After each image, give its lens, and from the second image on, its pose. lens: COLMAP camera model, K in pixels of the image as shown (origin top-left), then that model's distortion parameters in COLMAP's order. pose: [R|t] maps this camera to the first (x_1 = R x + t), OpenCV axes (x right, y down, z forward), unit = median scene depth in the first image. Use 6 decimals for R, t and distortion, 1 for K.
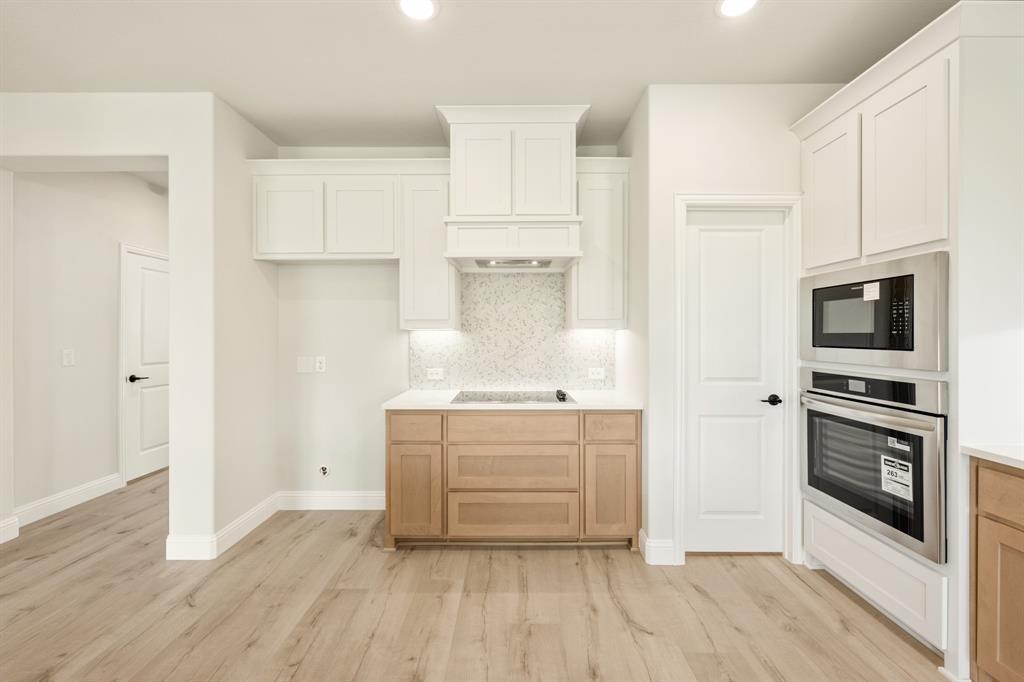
lens RADIAL K [[414.4, 0, 510.7], [0, 414.4, 338.8], [0, 0, 1]] dist [0.001190, -0.000131]
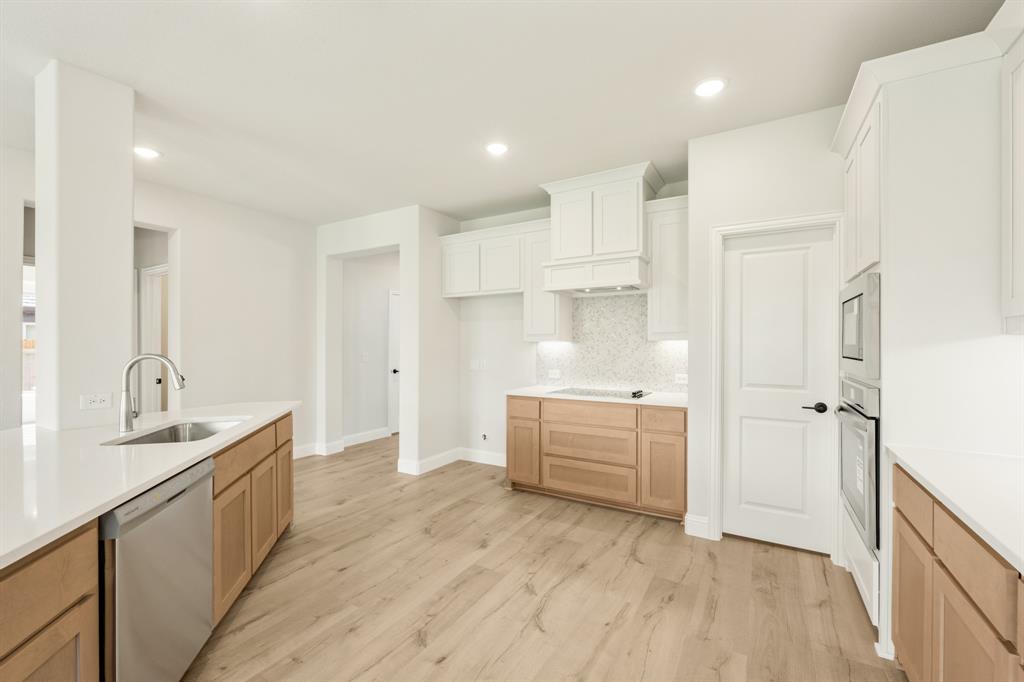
lens RADIAL K [[414.4, 0, 516.9], [0, 414.4, 347.1], [0, 0, 1]] dist [0.001190, -0.000131]
pose [[0.871960, 0.003809, -0.489562, 0.471405], [-0.004485, 0.999990, -0.000207, -0.002731], [0.489556, 0.002376, 0.871969, -0.293812]]
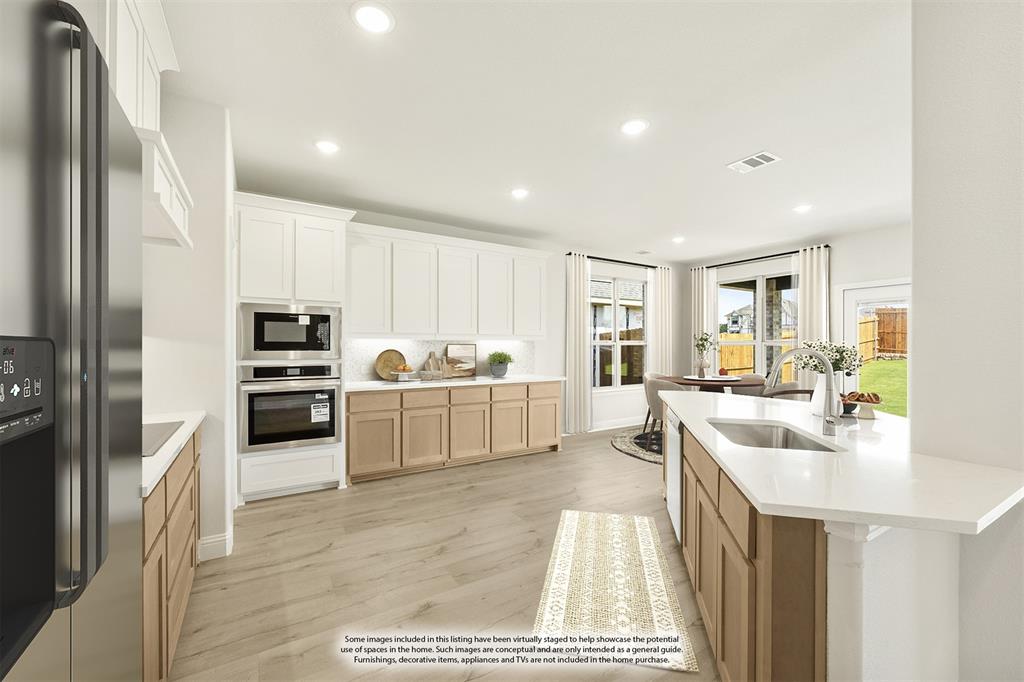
lens RADIAL K [[414.4, 0, 509.1], [0, 414.4, 341.5], [0, 0, 1]] dist [0.001190, -0.000131]
pose [[-0.521981, 0.008429, 0.852915, -0.917933], [0.006678, 0.999961, -0.005796, 0.000733], [-0.852931, 0.002670, -0.522017, 0.894311]]
